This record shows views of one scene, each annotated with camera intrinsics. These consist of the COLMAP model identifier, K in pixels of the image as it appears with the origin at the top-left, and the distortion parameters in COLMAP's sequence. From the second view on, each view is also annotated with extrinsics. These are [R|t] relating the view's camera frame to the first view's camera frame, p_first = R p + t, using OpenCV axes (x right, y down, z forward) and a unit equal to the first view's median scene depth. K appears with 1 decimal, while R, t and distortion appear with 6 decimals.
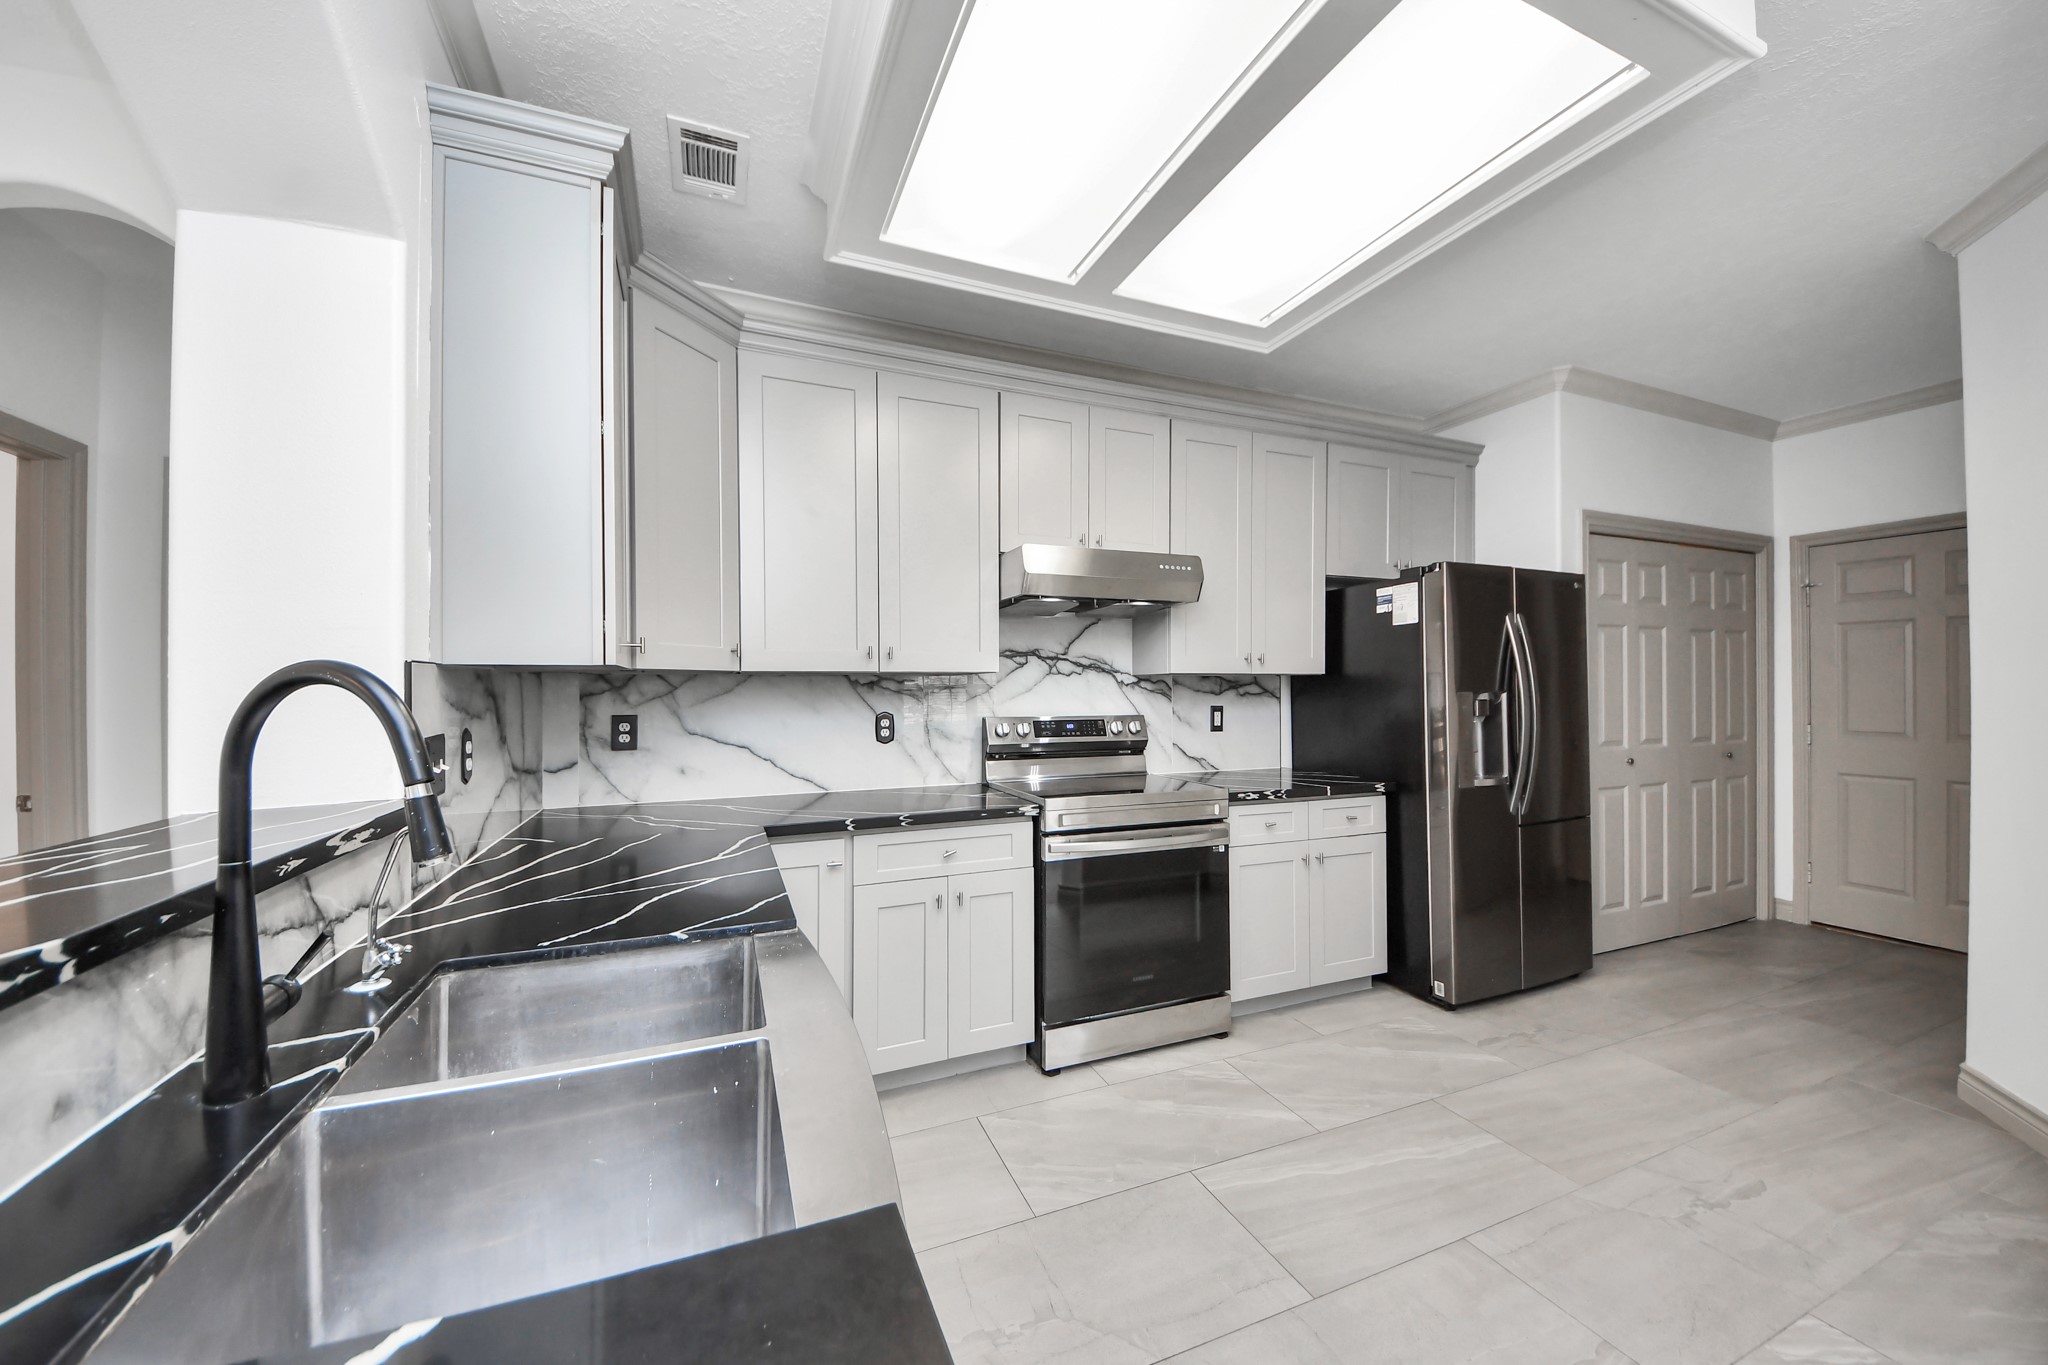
lens RADIAL K [[732.7, 0, 1020.3], [0, 732.7, 688.0], [0, 0, 1]] dist [0.016667, -0.010515]
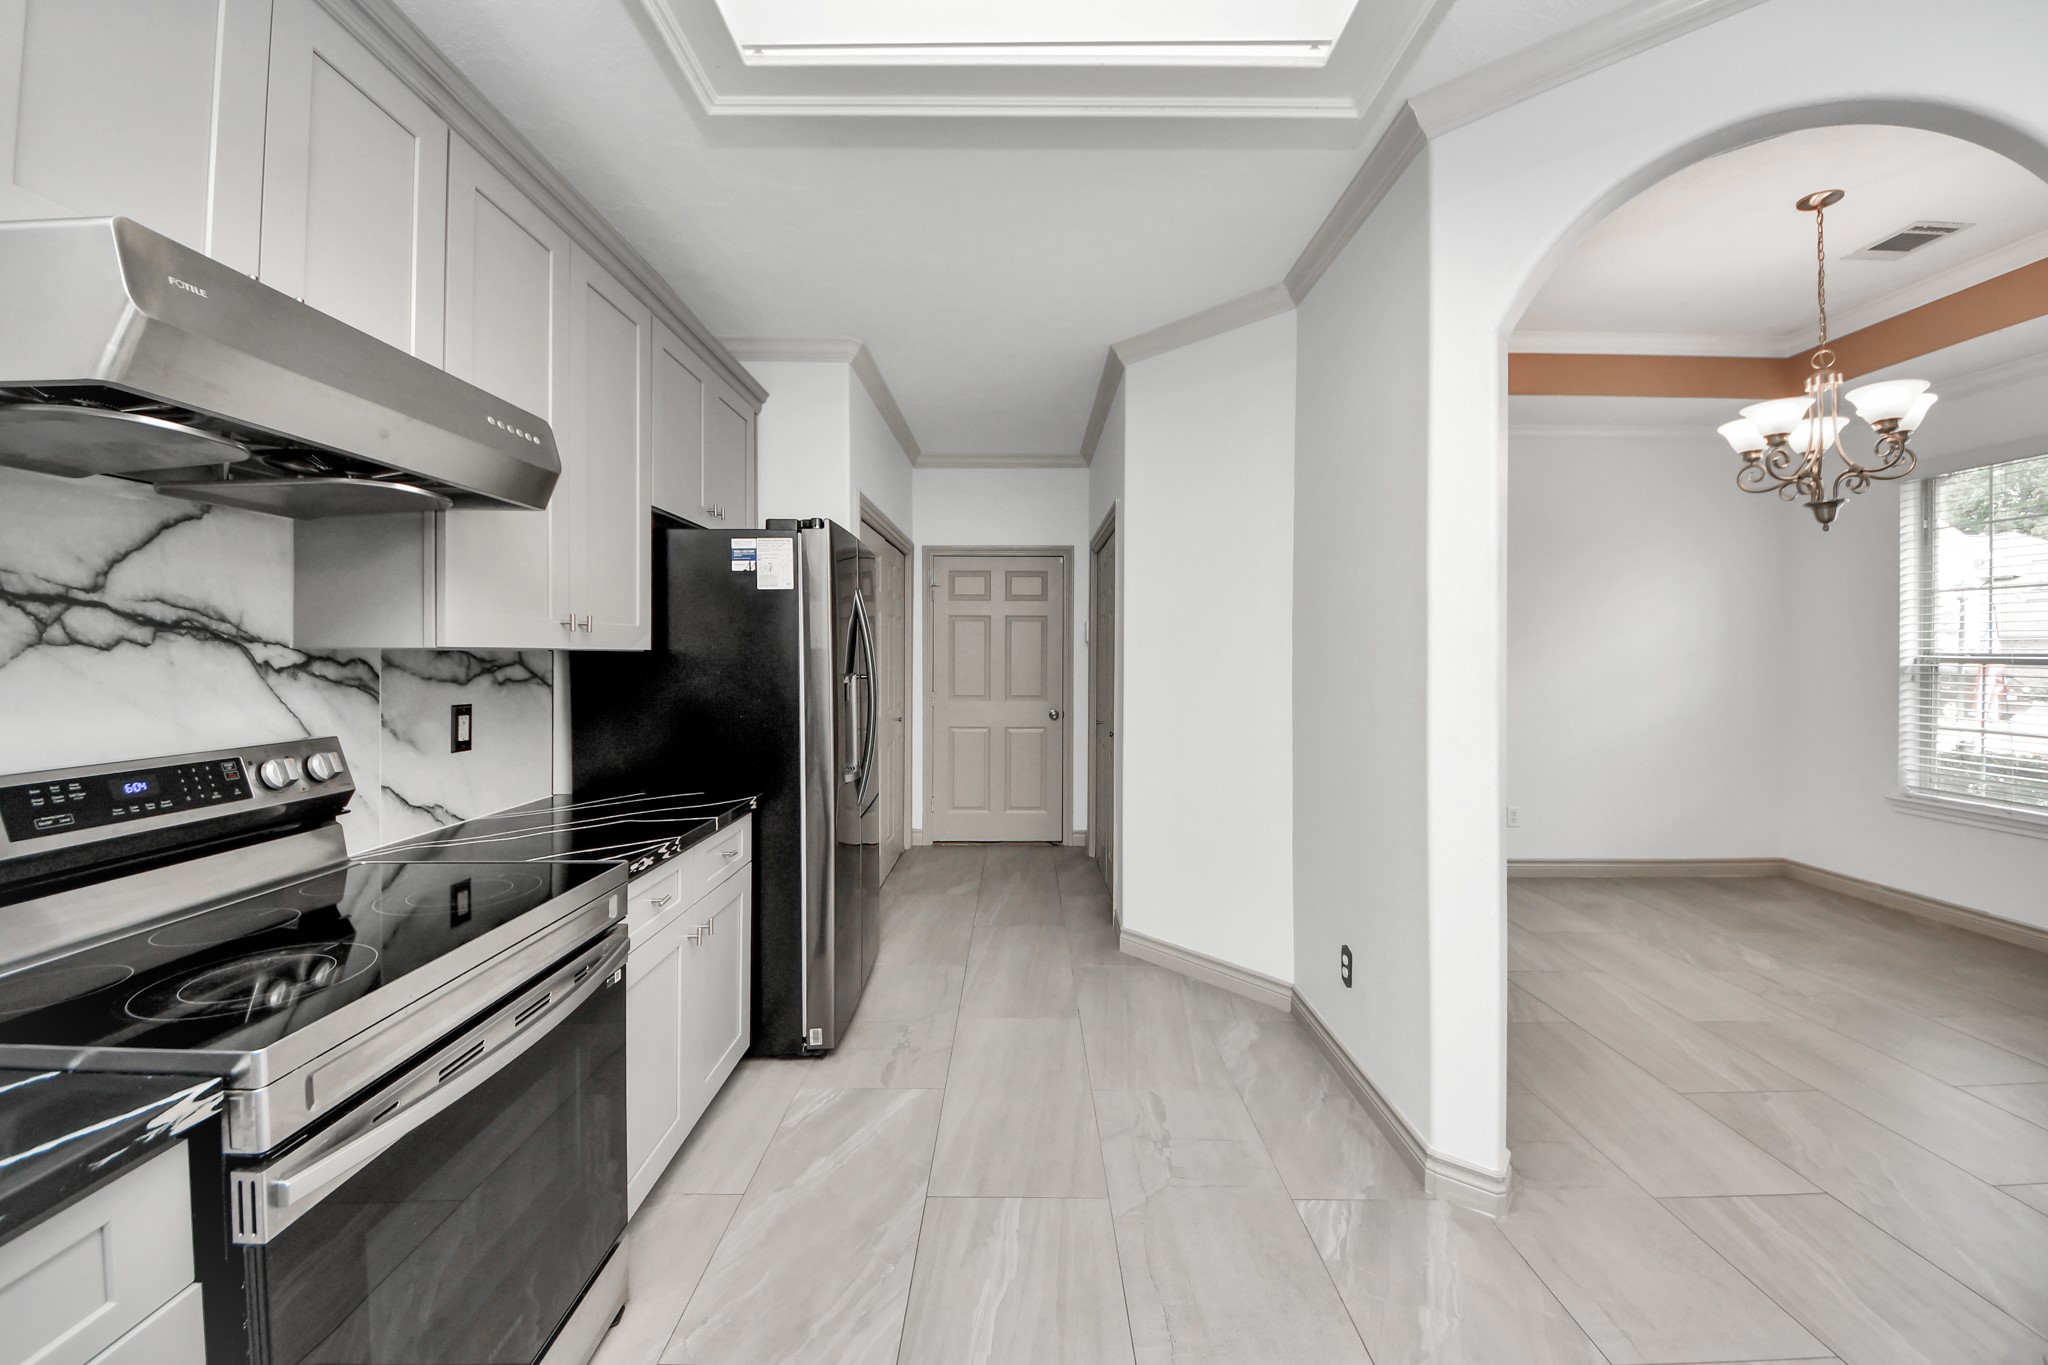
lens RADIAL K [[732.7, 0, 1000.4], [0, 732.7, 659.2], [0, 0, 1]] dist [0.016667, -0.010515]
pose [[0.384631, -0.000525, 0.923070, -0.102952], [-0.004672, 0.999986, 0.002516, -0.015085], [-0.923058, -0.005280, 0.384624, 0.458646]]
